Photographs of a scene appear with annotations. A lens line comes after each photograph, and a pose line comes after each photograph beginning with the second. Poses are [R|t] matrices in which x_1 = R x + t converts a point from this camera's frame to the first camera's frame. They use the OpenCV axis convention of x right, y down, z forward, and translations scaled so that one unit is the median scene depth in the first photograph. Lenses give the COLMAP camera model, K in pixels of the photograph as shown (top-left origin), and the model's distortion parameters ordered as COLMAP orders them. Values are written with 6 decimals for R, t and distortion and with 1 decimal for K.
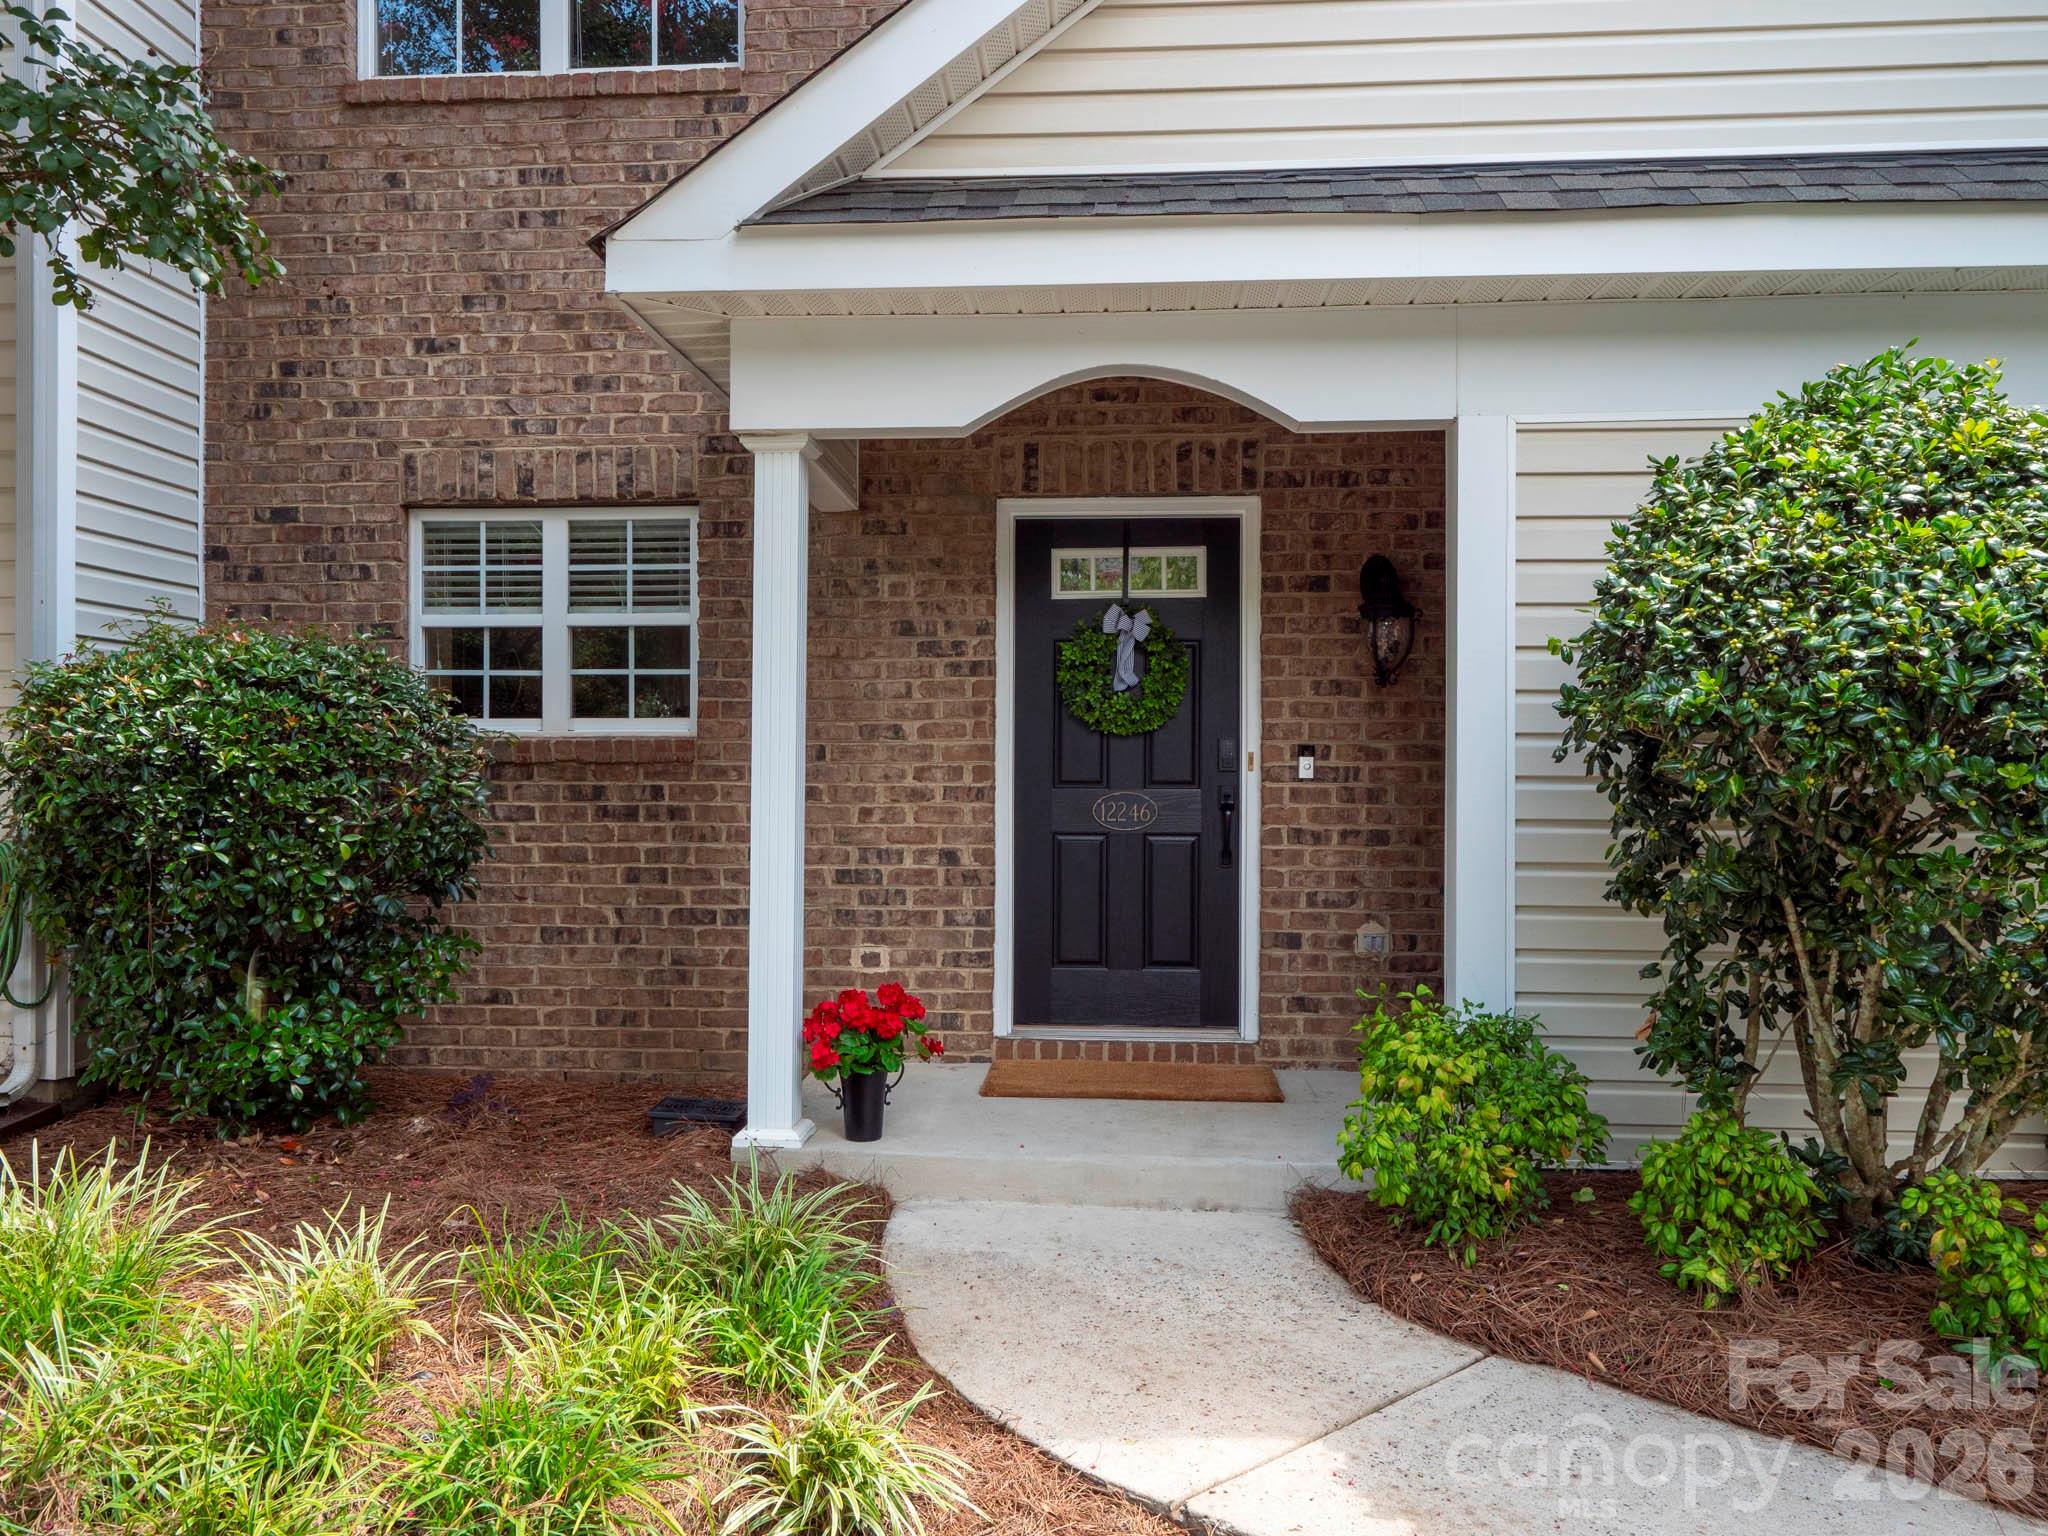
lens RADIAL K [[1575.5, 0, 1007.4], [0, 1575.5, 768.2], [0, 0, 1]] dist [0.007219, 0.005144]
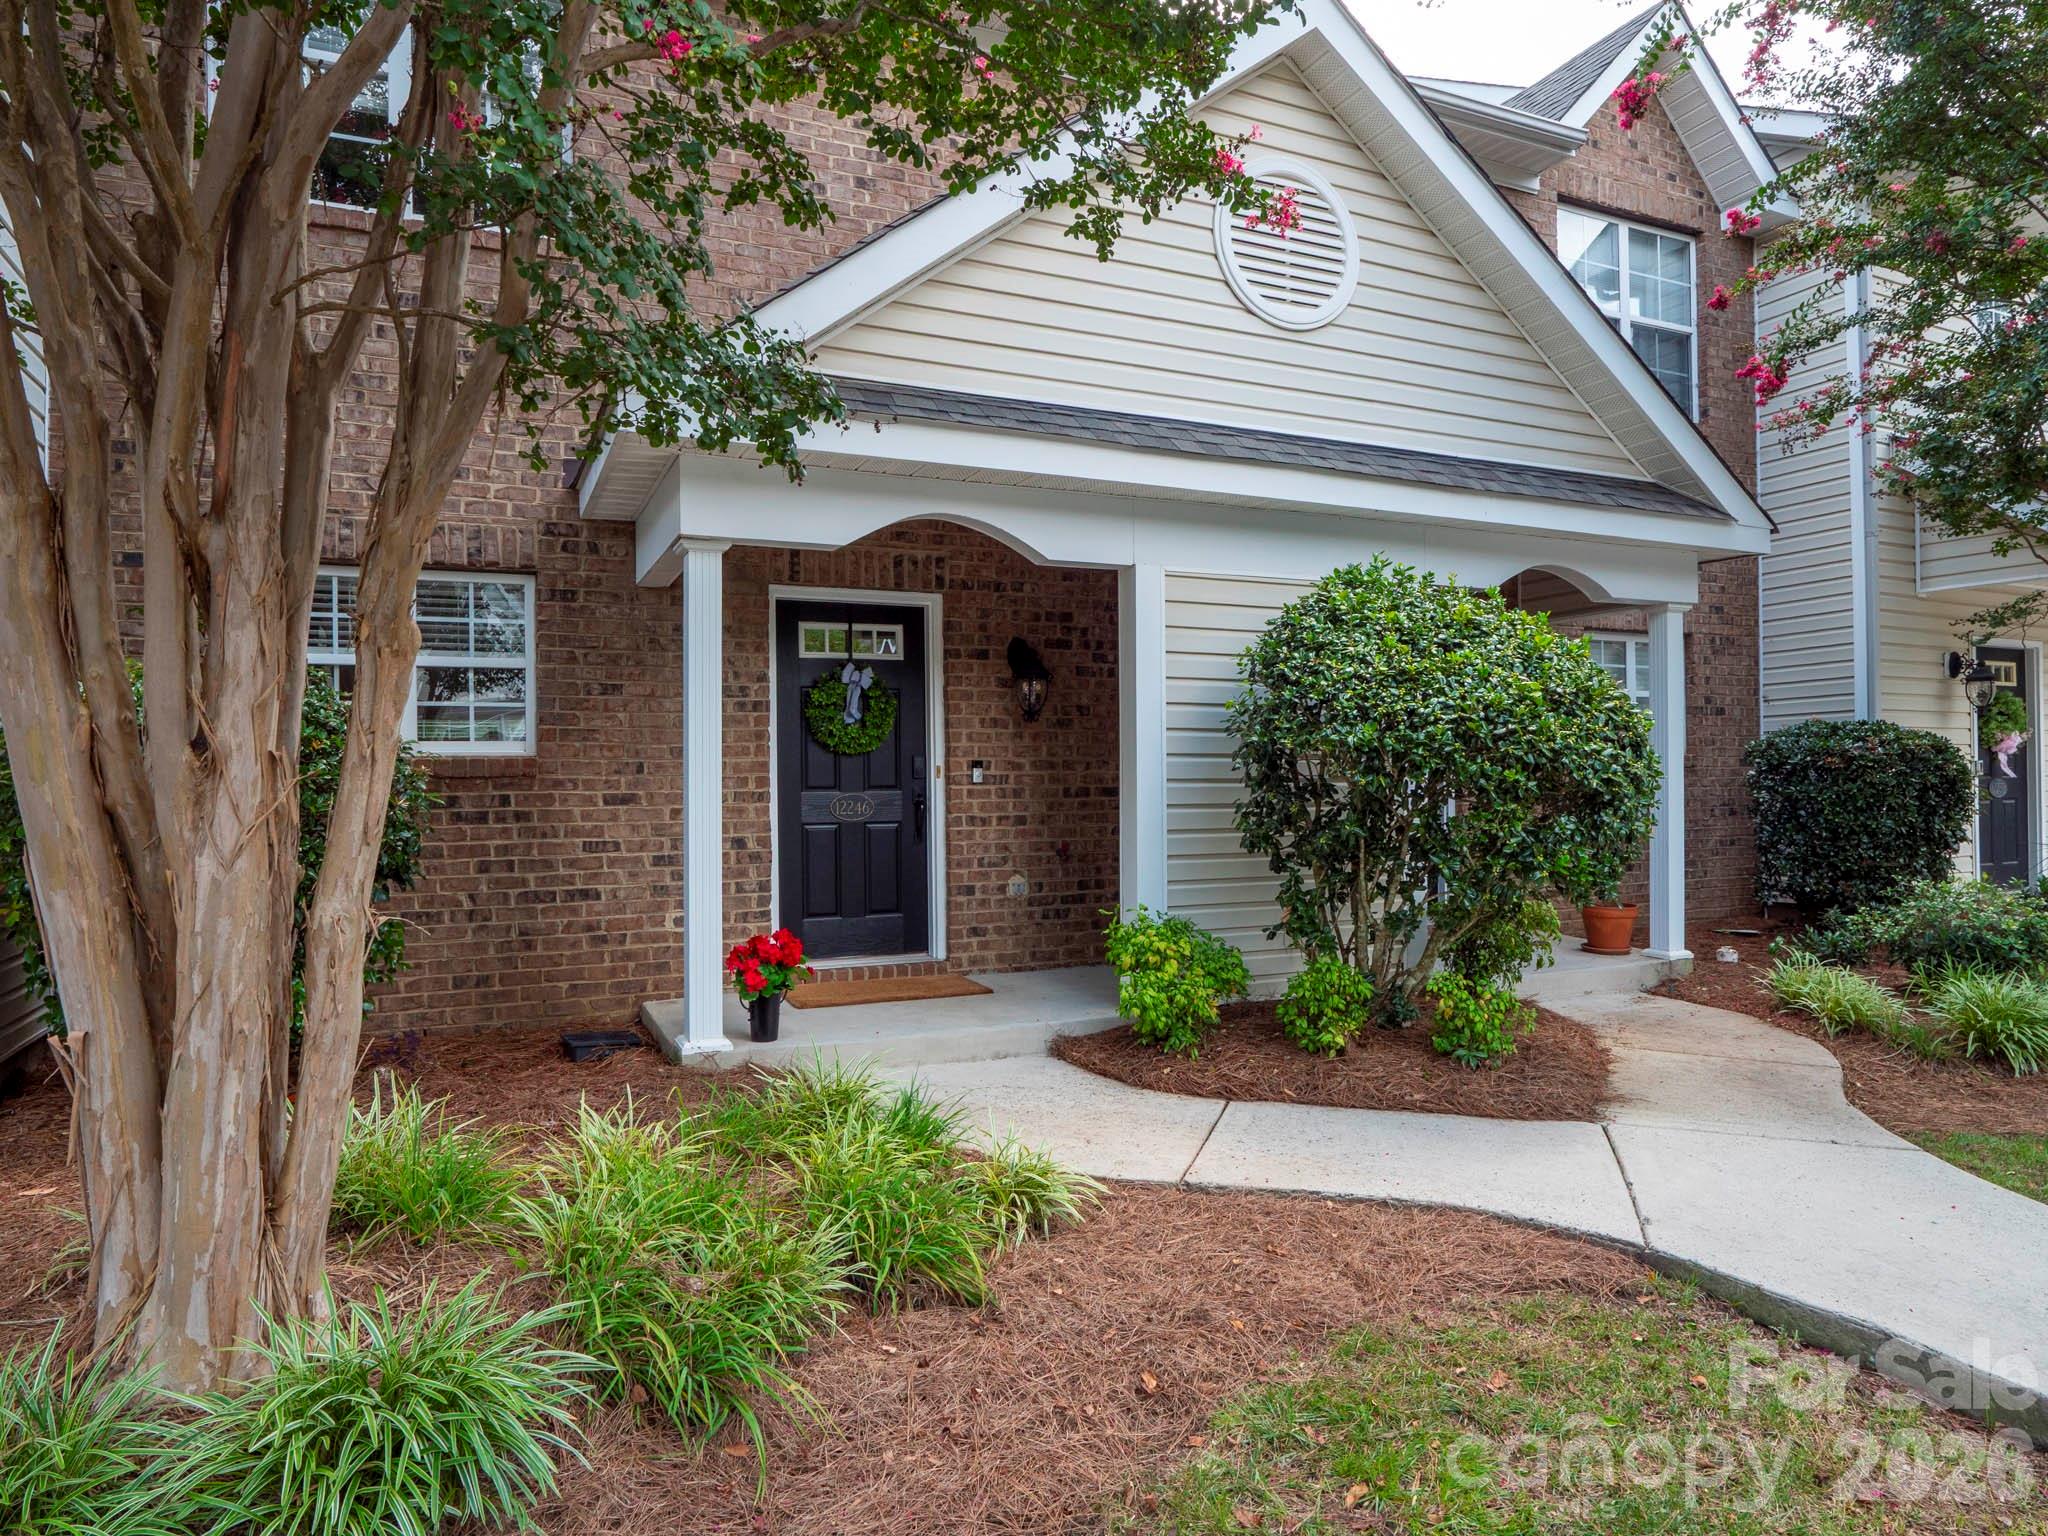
lens RADIAL K [[1272.9, 0, 1024.0], [0, 1272.9, 768.0], [0, 0, 1]] dist [-0.016633, -0.000328]
pose [[0.876233, -0.007284, 0.481832, -0.353271], [0.010352, 0.999940, -0.003710, -0.002473], [-0.481776, 0.008239, 0.876256, -0.093008]]
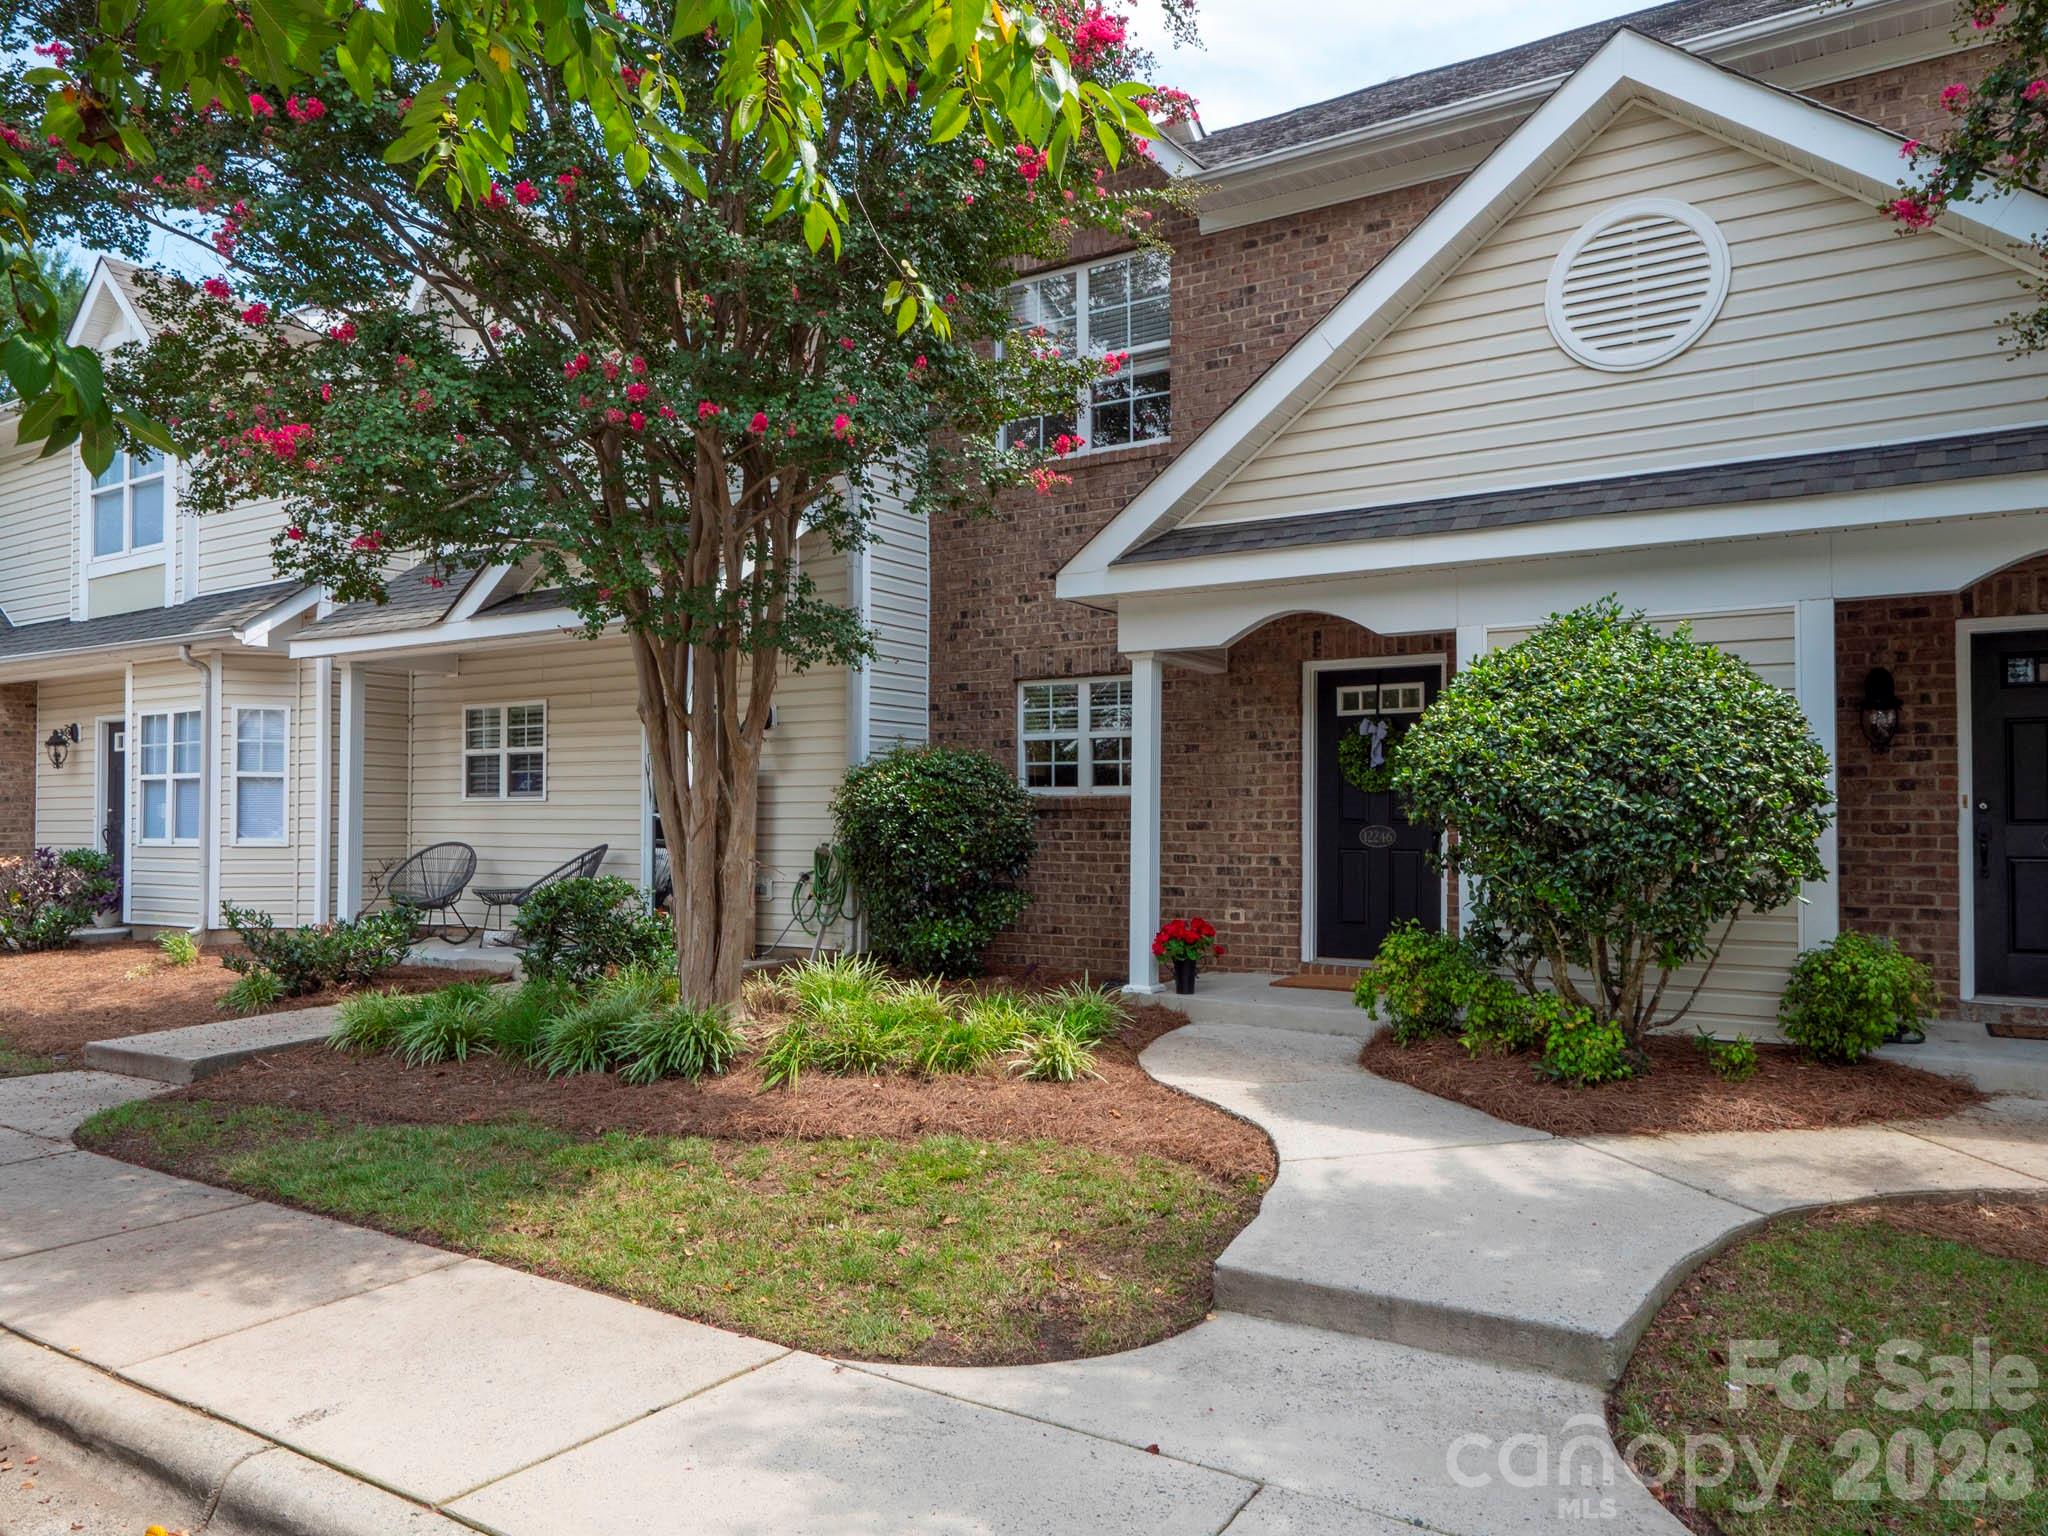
lens RADIAL K [[1427.3, 0, 1020.2], [0, 1427.3, 777.6], [0, 0, 1]] dist [0.058764, 0.001548]
pose [[0.883718, -0.014017, -0.467810, 0.475765], [0.001412, 0.999627, -0.027285, 0.005032], [0.468018, 0.023451, 0.883408, -0.595137]]
